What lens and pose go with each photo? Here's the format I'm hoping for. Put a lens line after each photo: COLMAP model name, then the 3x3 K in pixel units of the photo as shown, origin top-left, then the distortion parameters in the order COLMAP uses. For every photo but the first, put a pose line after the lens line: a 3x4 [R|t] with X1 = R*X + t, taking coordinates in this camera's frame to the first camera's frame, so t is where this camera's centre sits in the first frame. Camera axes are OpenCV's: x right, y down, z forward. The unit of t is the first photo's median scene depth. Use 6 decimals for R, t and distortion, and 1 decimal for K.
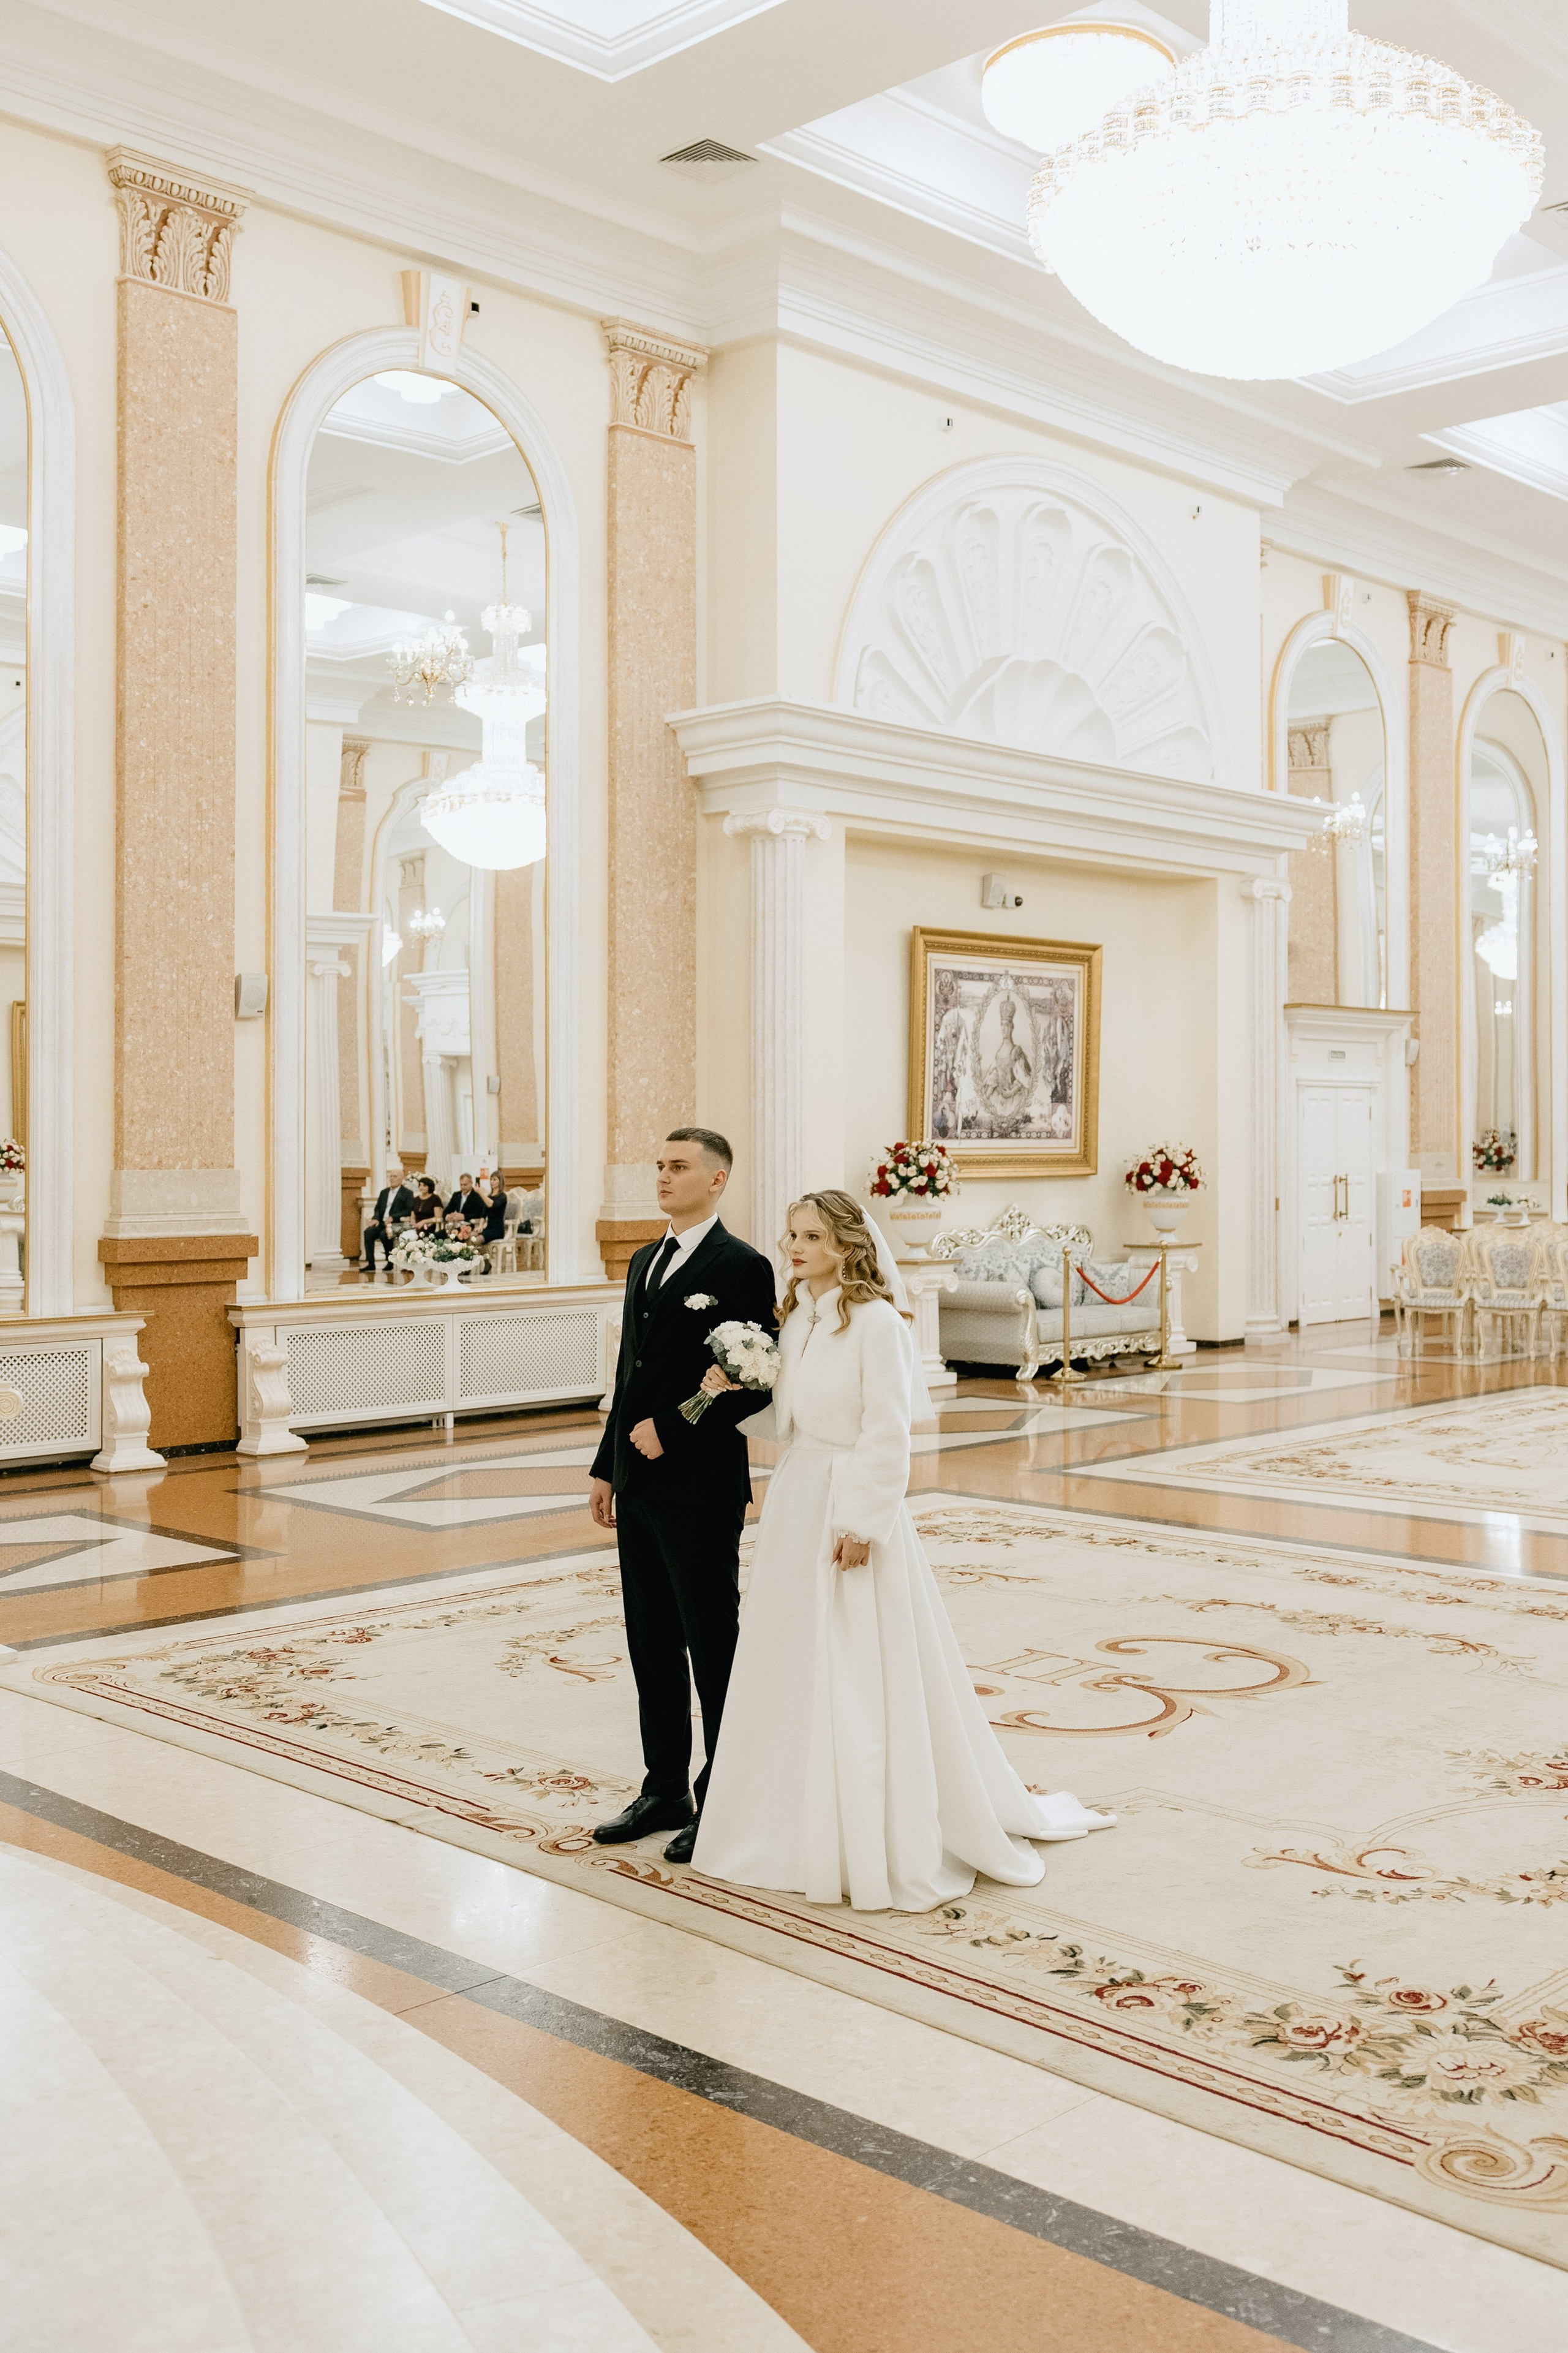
lens RADIAL K [[2254.3, 0, 882.4], [0, 2254.3, 1117.5], [0, 0, 1]] dist [-0.060697, 0.000000]
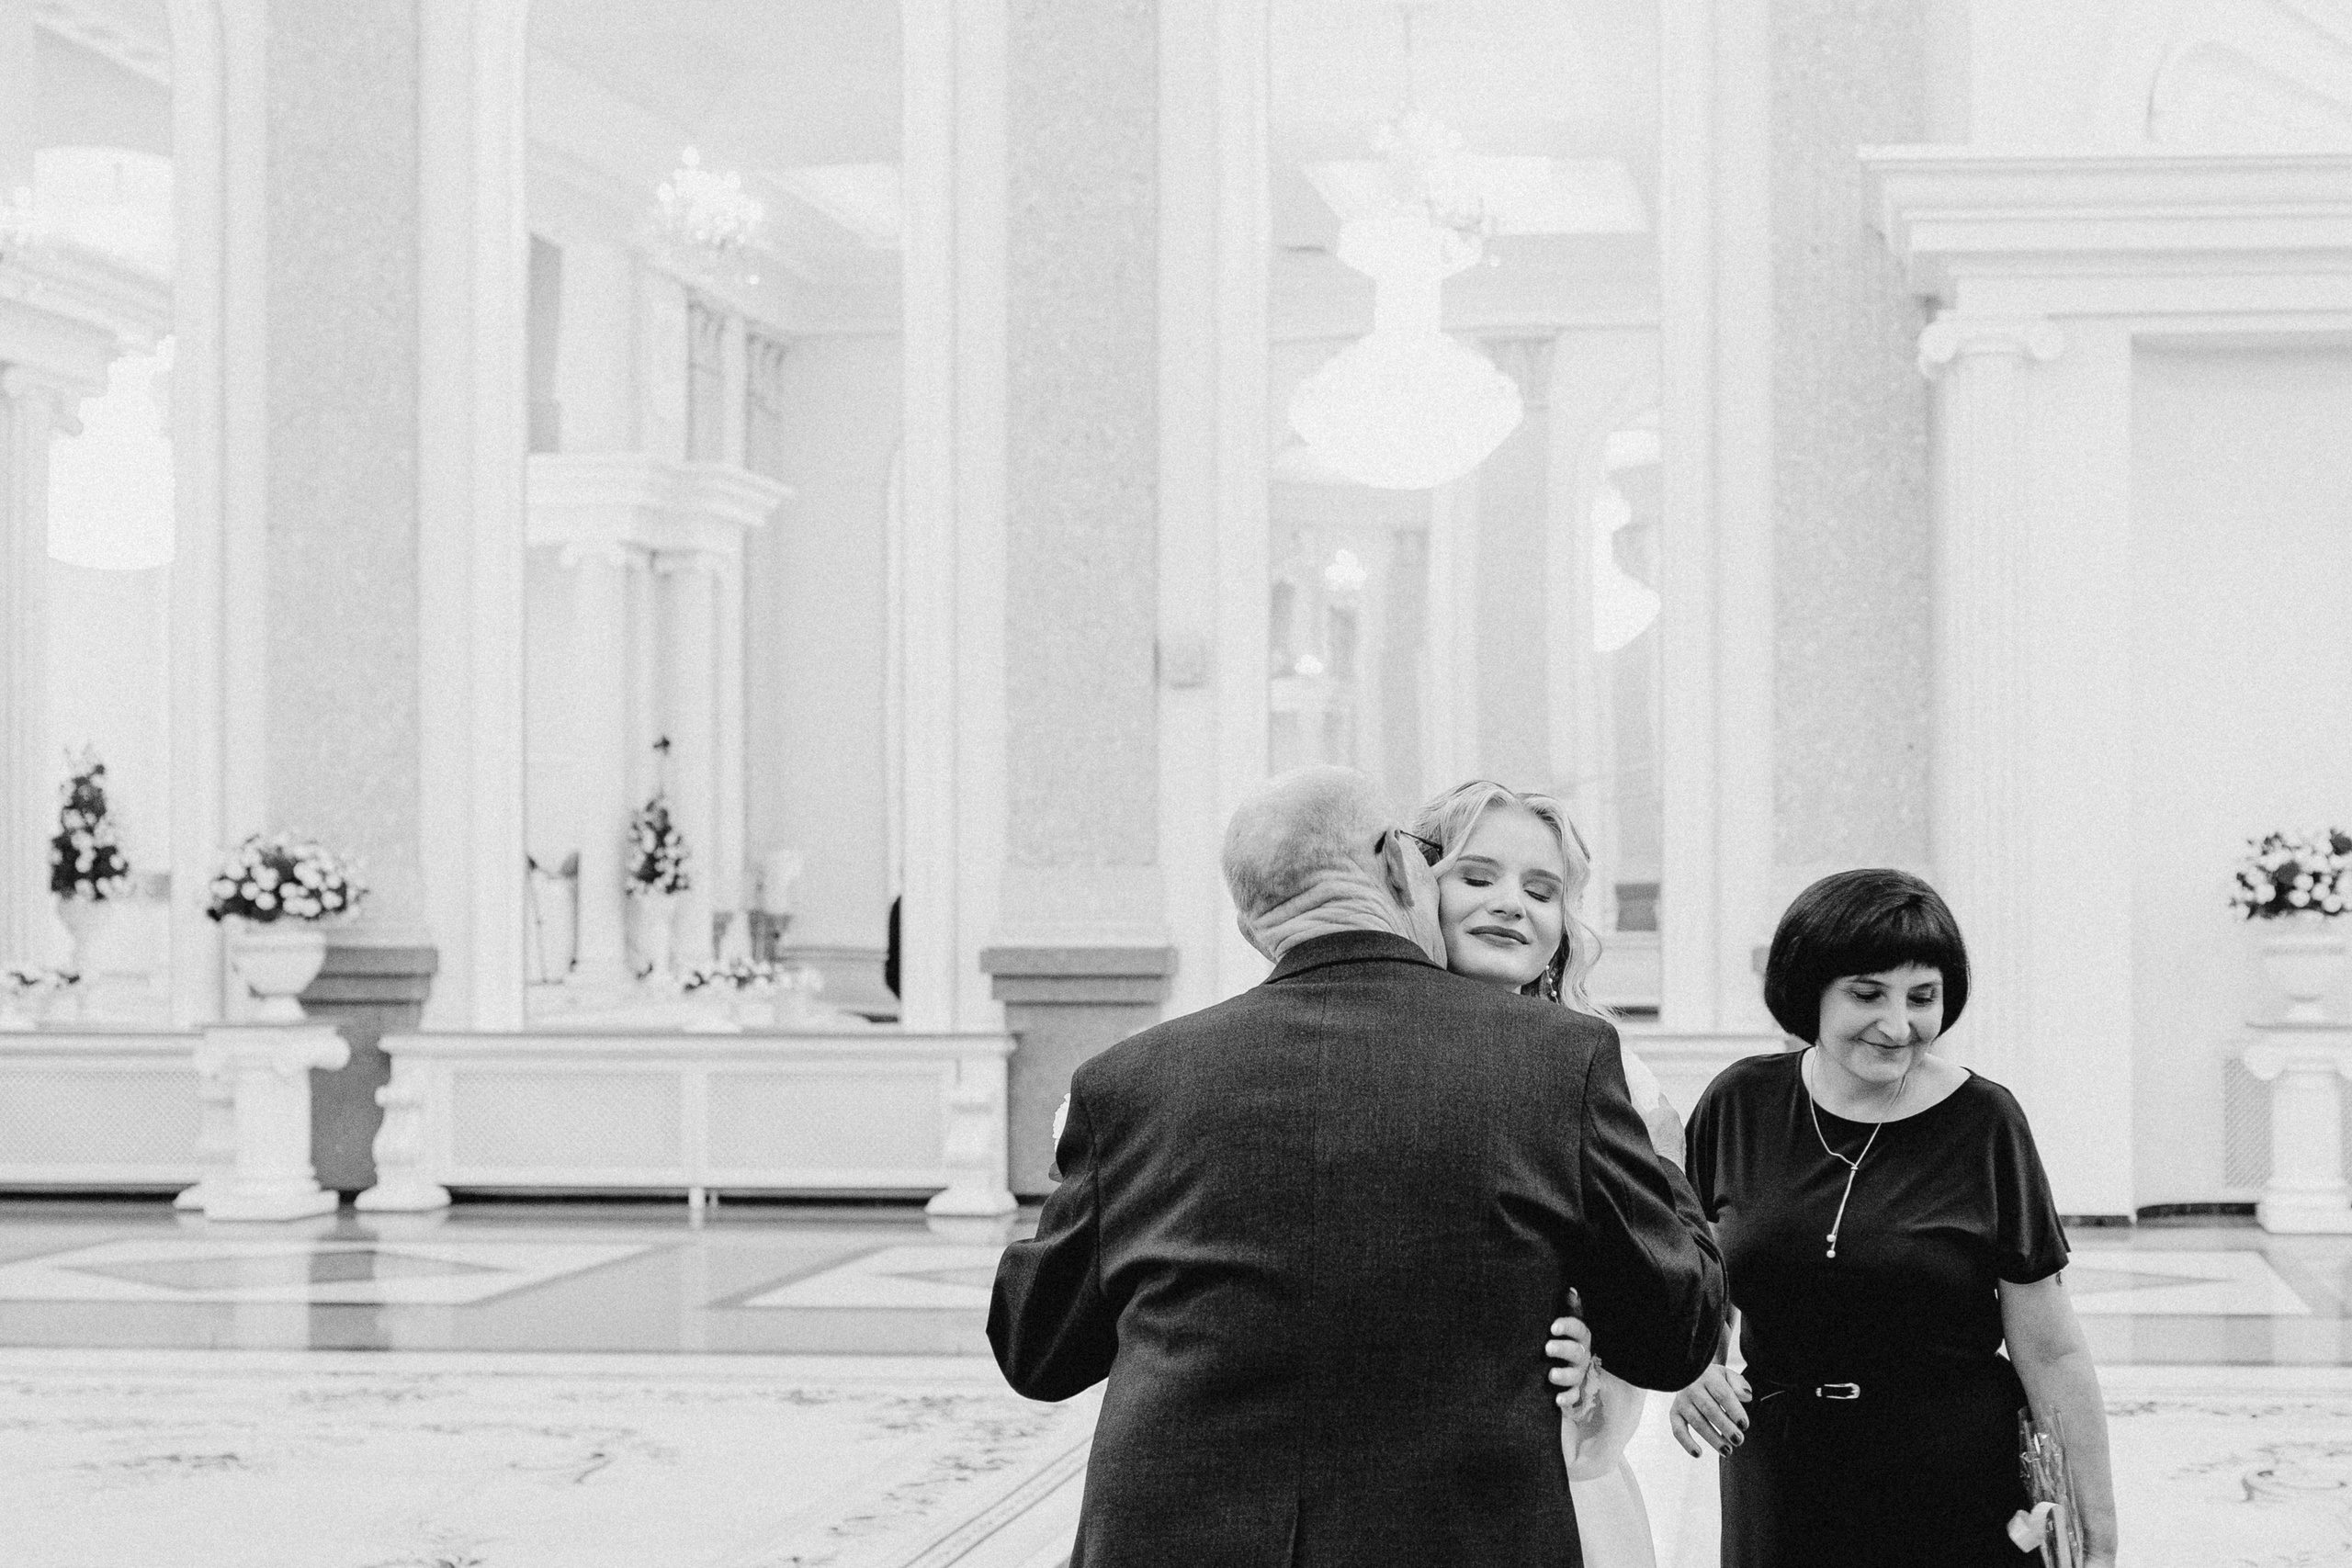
lens RADIAL K [[2478.1, 0, 1176.0], [0, 2478.1, 791.9], [0, 0, 1]] dist [0.024197, 0.000000]
pose [[0.637867, -0.012512, -0.770045, 0.583183], [0.010491, 0.999916, -0.007557, 0.002799], [0.770075, -0.003258, 0.637945, 0.583074]]
